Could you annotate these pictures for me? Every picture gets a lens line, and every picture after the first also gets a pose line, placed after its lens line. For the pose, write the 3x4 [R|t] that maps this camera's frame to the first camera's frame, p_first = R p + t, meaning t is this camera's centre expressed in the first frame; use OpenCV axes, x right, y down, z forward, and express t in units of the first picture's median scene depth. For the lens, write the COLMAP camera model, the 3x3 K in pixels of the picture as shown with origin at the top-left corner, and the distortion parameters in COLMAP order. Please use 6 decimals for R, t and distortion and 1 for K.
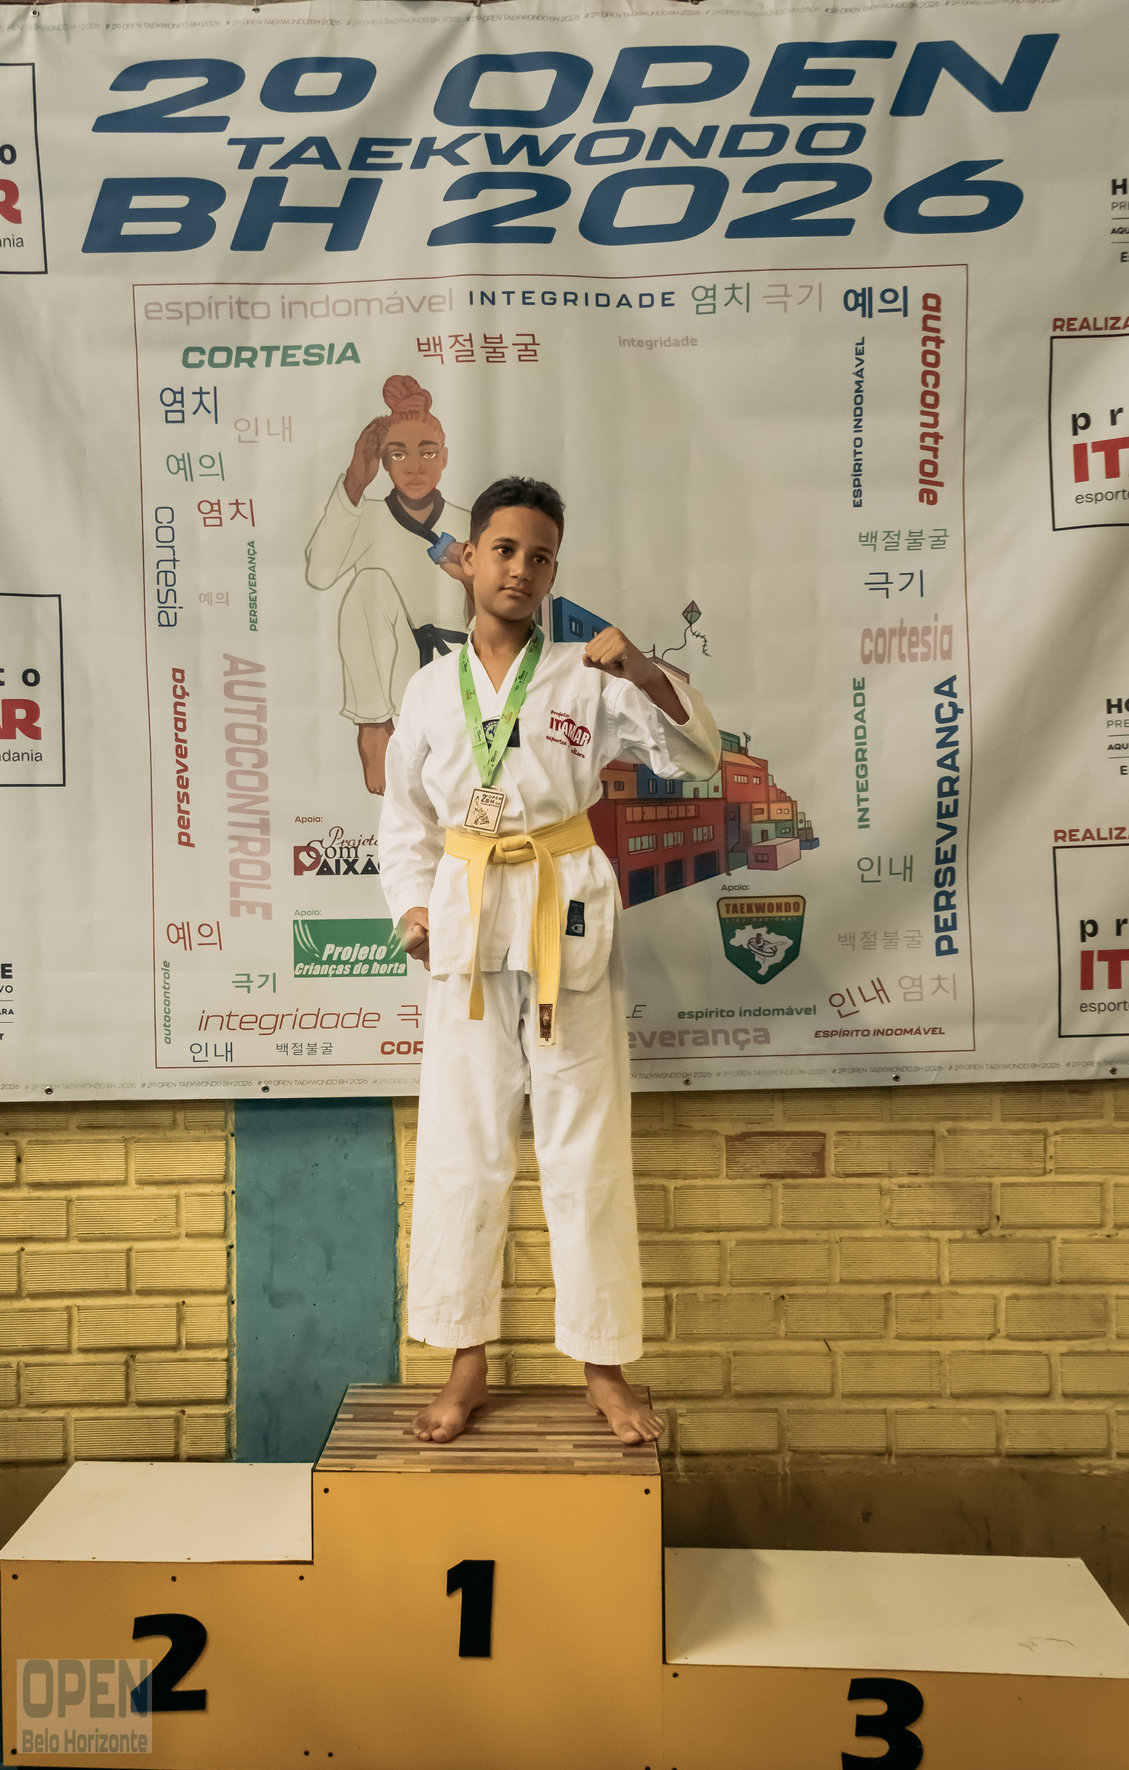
lens RADIAL K [[1674.9, 0, 468.5], [0, 1674.9, 984.5], [0, 0, 1]] dist [0.067559, 0.000000]
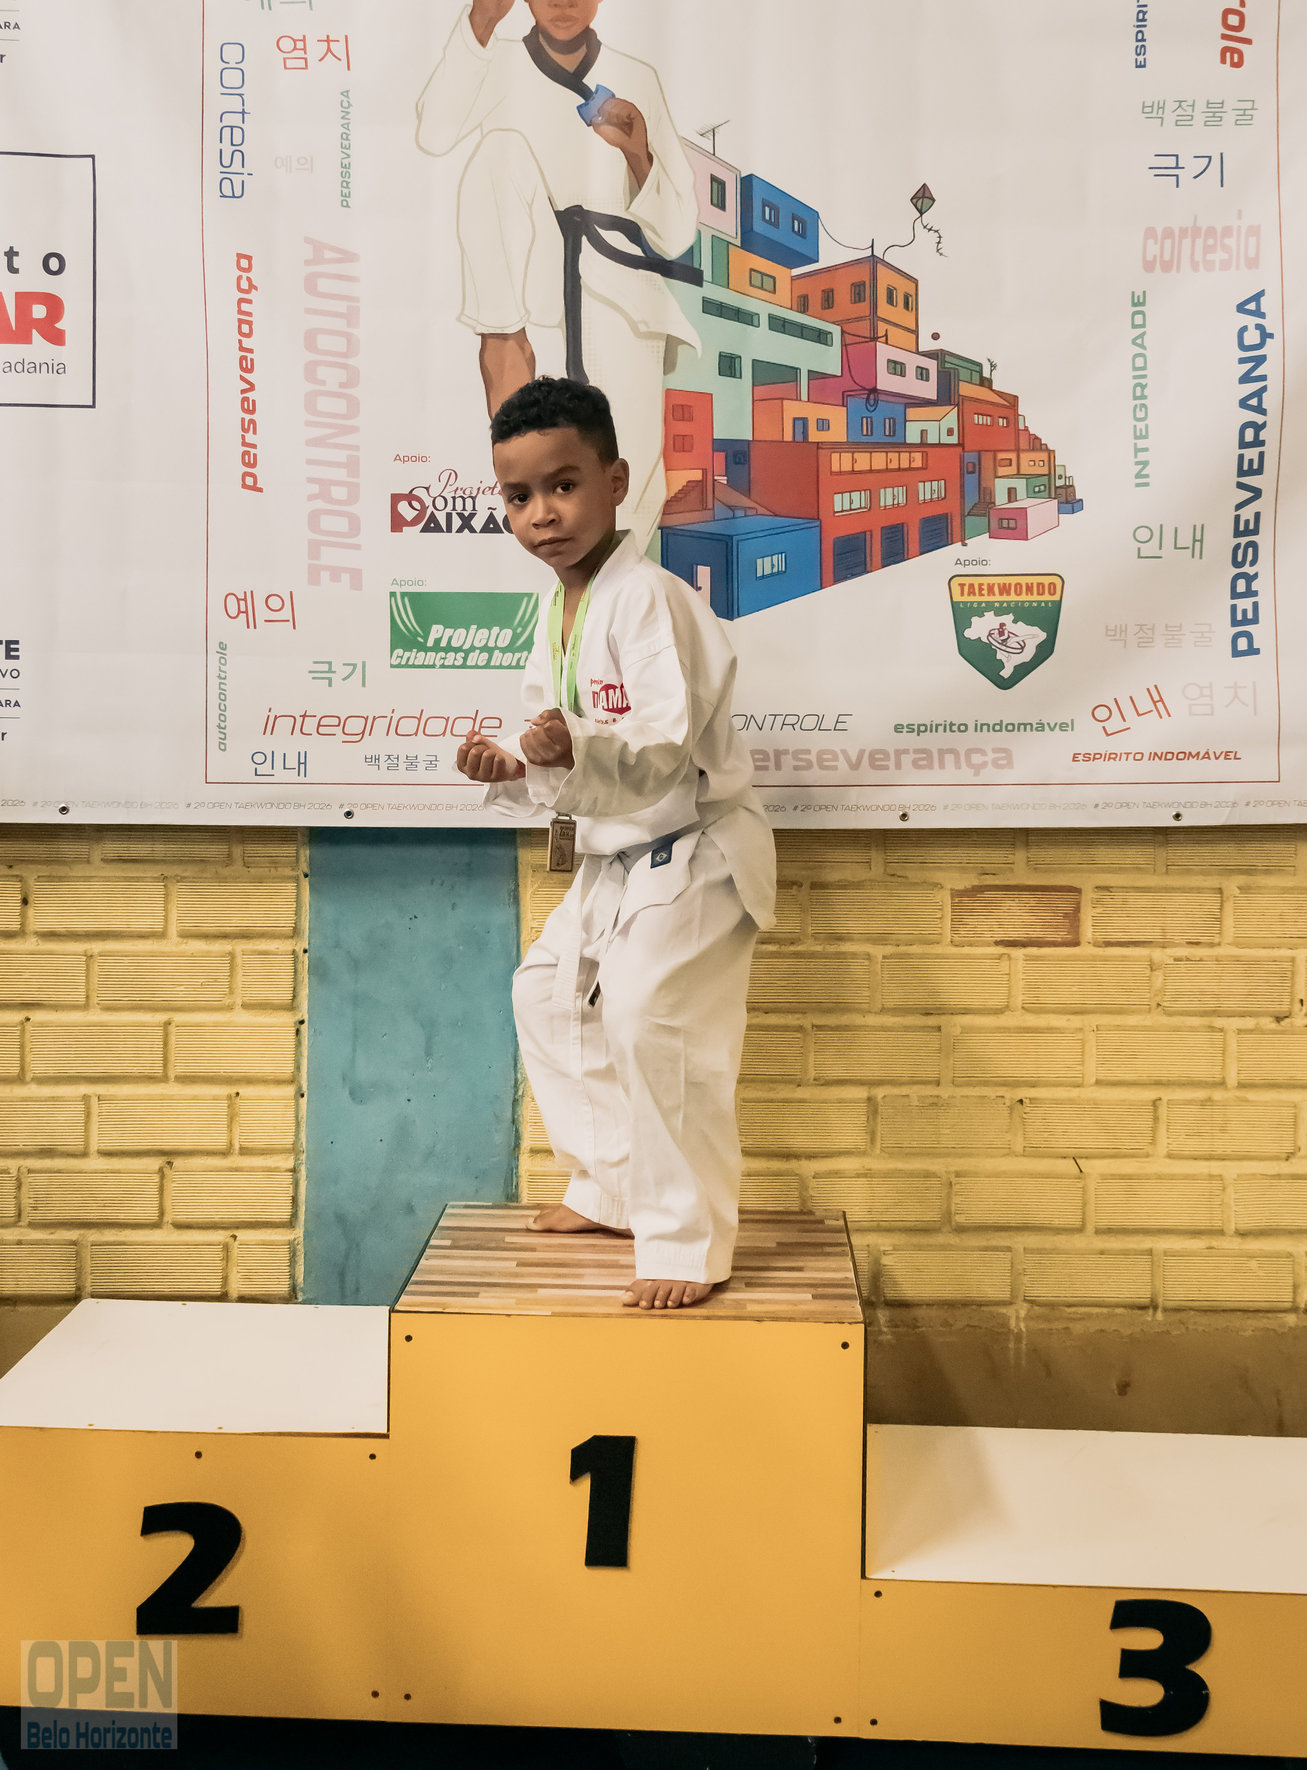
lens RADIAL K [[1822.3, 0, 631.5], [0, 1822.3, 804.4], [0, 0, 1]] dist [0.017975, 0.000000]
pose [[0.999724, 0.020650, 0.011220, -0.002849], [-0.020601, 0.999778, -0.004410, 0.059116], [-0.011309, 0.004178, 0.999927, 0.174386]]
